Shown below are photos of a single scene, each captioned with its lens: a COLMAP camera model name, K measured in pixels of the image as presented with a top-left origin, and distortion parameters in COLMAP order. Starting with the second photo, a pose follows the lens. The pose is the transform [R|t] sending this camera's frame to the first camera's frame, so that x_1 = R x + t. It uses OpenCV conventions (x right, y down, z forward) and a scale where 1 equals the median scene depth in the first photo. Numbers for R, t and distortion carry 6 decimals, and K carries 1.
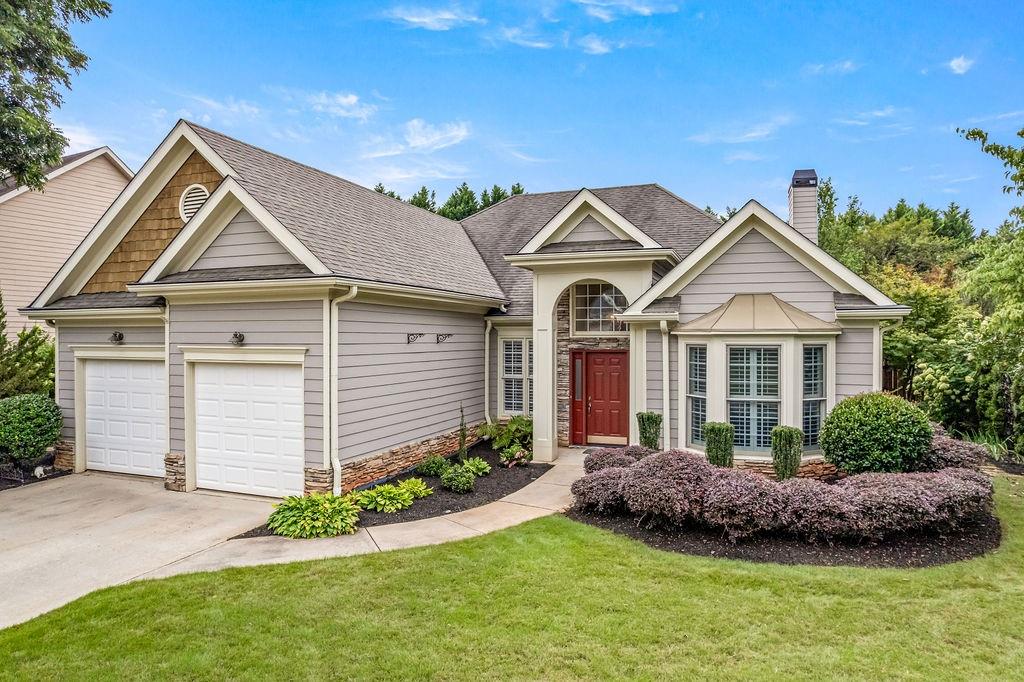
lens RADIAL K [[655.1, 0, 510.6], [0, 655.1, 338.4], [0, 0, 1]] dist [-0.073027, 0.053525]
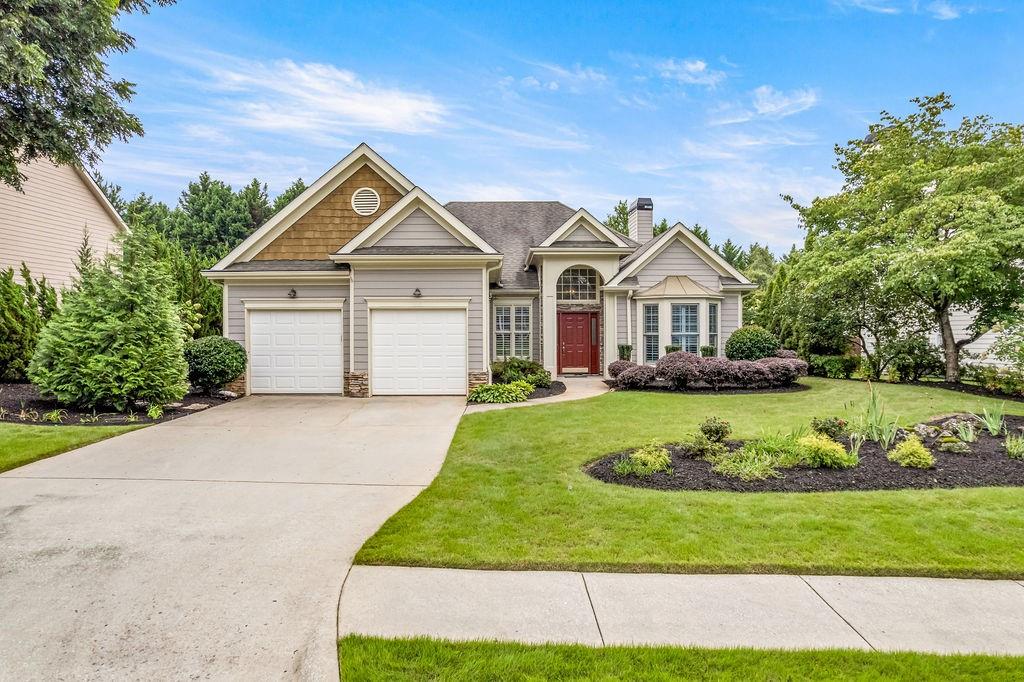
lens RADIAL K [[655.1, 0, 510.6], [0, 655.1, 338.4], [0, 0, 1]] dist [-0.073027, 0.053525]
pose [[0.926312, -0.004332, 0.376732, -0.697509], [0.004459, 0.999990, 0.000535, 0.095726], [-0.376731, 0.001184, 0.926322, -0.454455]]
